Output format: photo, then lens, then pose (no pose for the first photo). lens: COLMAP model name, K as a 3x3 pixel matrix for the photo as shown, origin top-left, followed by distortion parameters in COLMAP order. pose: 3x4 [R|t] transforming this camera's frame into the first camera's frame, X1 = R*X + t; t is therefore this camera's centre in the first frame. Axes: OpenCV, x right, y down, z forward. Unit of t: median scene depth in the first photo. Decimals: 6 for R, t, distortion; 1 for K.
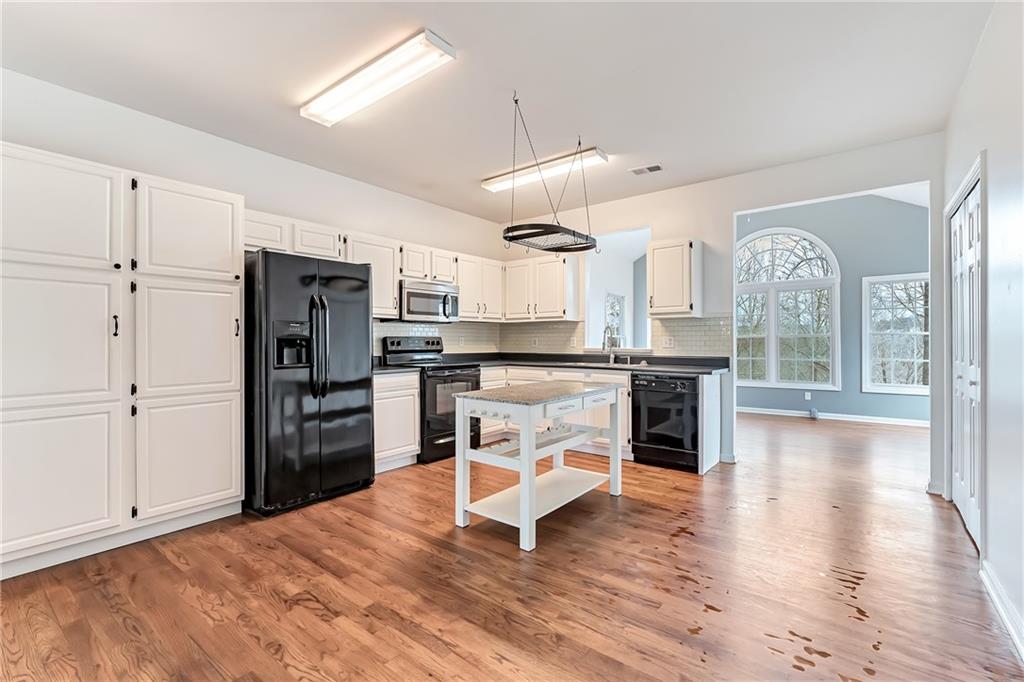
lens RADIAL K [[441.0, 0, 508.6], [0, 441.0, 338.9], [0, 0, 1]] dist [-0.009334, 0.002058]
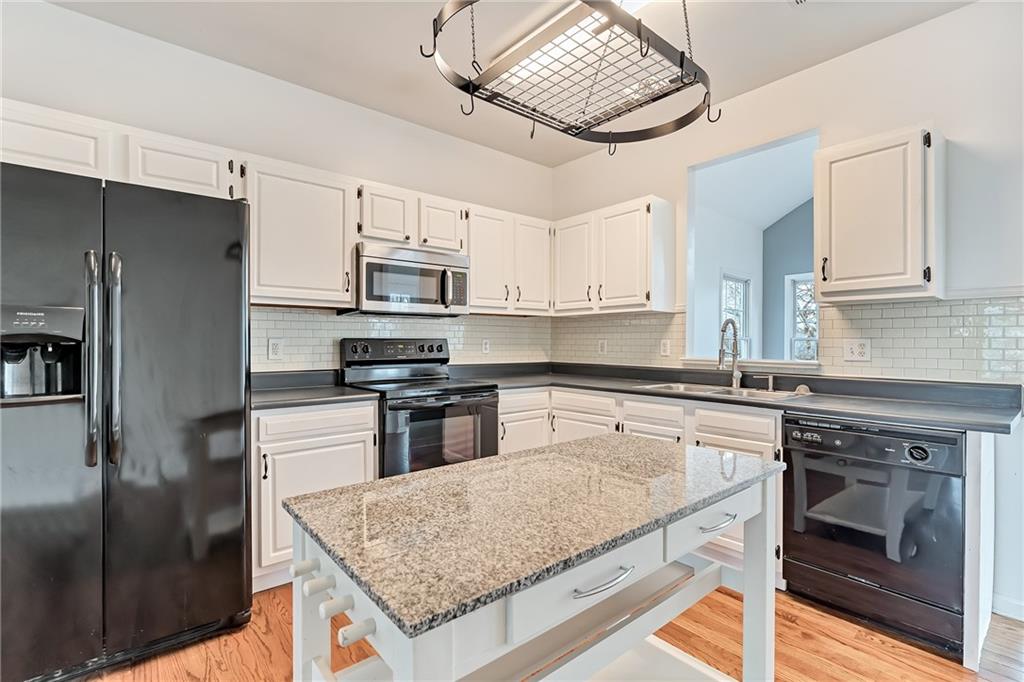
lens RADIAL K [[473.2, 0, 505.3], [0, 473.2, 340.8], [0, 0, 1]] dist [-0.004427, 0.001344]
pose [[0.979181, 0.003161, -0.202965, 0.076733], [-0.002684, 0.999993, 0.002623, -0.003829], [0.202972, -0.002023, 0.979183, 0.391704]]
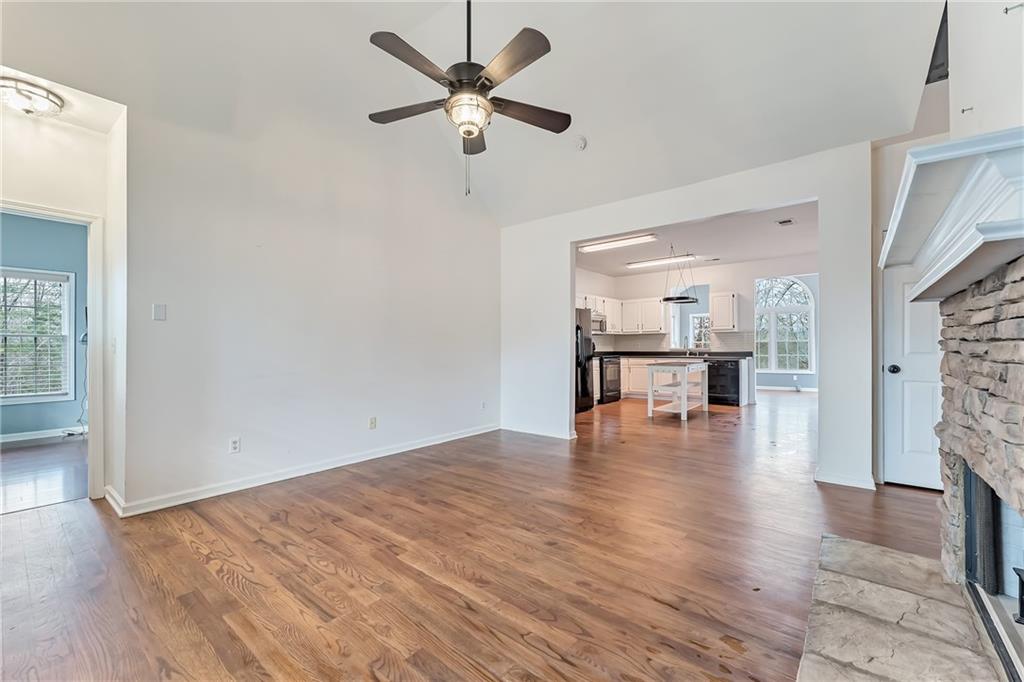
lens RADIAL K [[423.2, 0, 519.2], [0, 423.2, 343.6], [0, 0, 1]] dist [-0.001083, 0.000769]
pose [[0.999975, -0.004790, 0.005267, -0.530676], [0.004826, 0.999964, -0.006946, 0.012464], [-0.005233, 0.006971, 0.999962, -0.857512]]
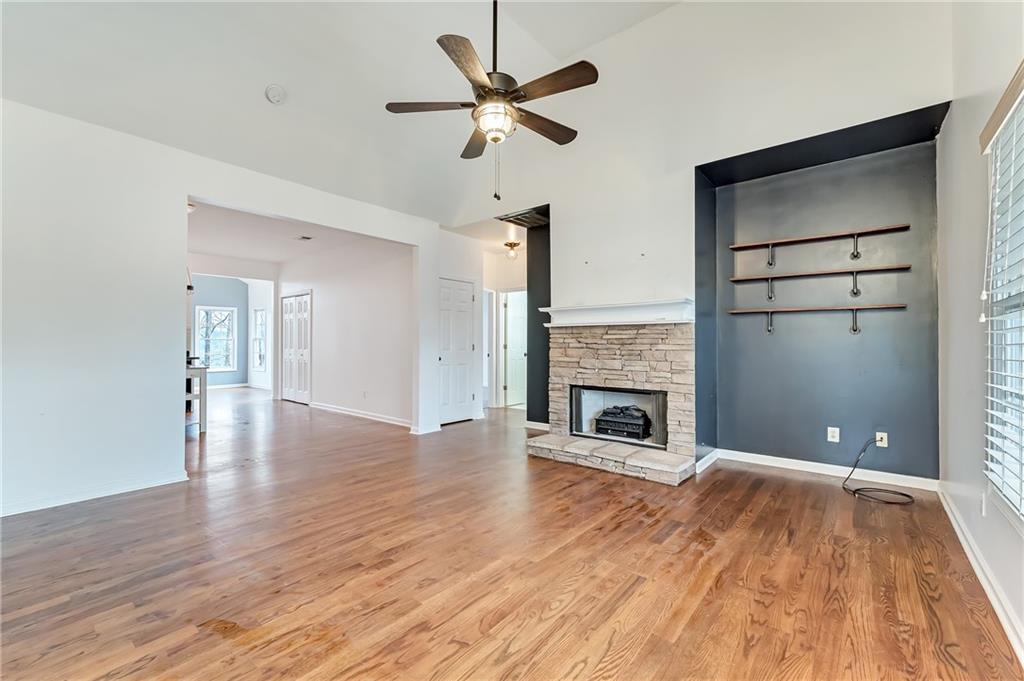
lens RADIAL K [[419.9, 0, 505.7], [0, 419.9, 342.2], [0, 0, 1]] dist [-0.004627, 0.000061]
pose [[0.019159, 0.005116, 0.999803, -1.147755], [-0.002064, 0.999985, -0.005077, 0.009380], [-0.999814, -0.001966, 0.019169, -0.338943]]
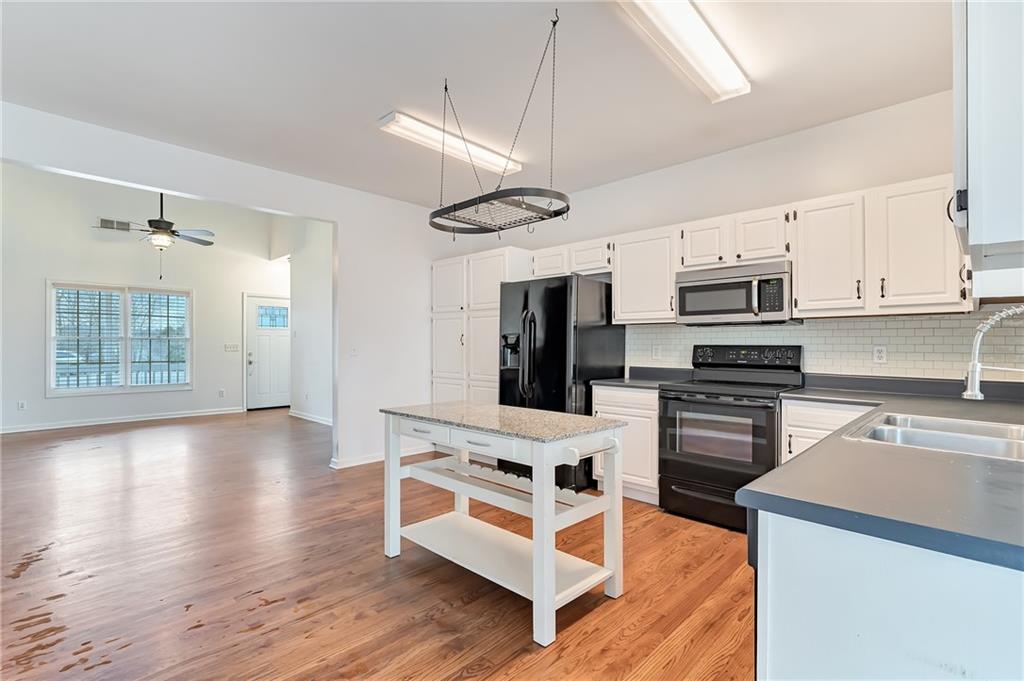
lens RADIAL K [[473.2, 0, 509.0], [0, 473.2, 343.7], [0, 0, 1]] dist [-0.004427, 0.001344]
pose [[-0.087557, -0.002977, -0.996155, 0.596610], [-0.001541, 0.999995, -0.002853, -0.004469], [0.996158, 0.001286, -0.087561, 0.734235]]
